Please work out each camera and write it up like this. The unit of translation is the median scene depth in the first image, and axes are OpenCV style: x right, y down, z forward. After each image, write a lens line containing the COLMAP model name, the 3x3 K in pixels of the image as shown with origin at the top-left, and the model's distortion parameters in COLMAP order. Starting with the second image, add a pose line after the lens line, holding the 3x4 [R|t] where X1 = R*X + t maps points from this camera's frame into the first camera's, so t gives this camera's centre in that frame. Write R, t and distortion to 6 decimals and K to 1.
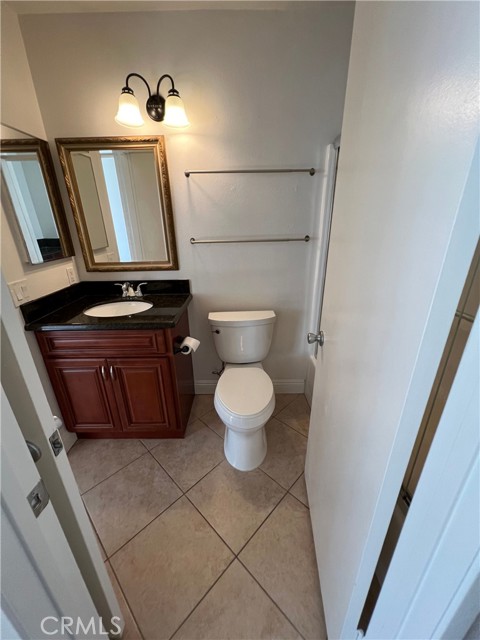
lens RADIAL K [[255.1, 0, 237.9], [0, 255.1, 319.5], [0, 0, 1]] dist [-0.000980, 0.000022]
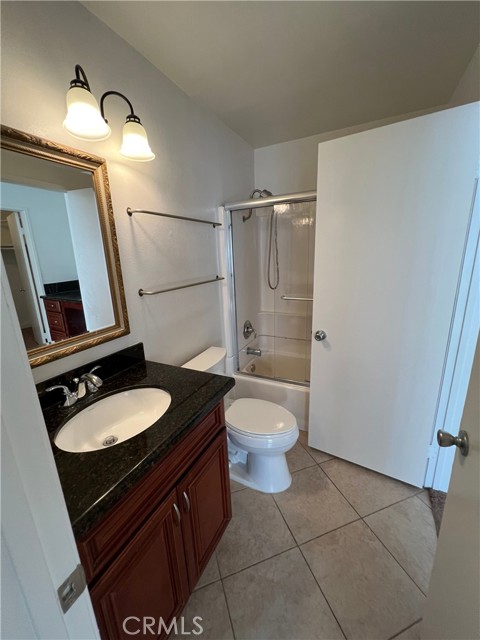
lens RADIAL K [[255.1, 0, 237.9], [0, 255.1, 319.5], [0, 0, 1]] dist [-0.000980, 0.000022]
pose [[0.449965, -0.220448, 0.865410, -0.811820], [0.351656, 0.934500, 0.055205, -0.185985], [-0.820895, 0.279486, 0.498014, 0.426342]]
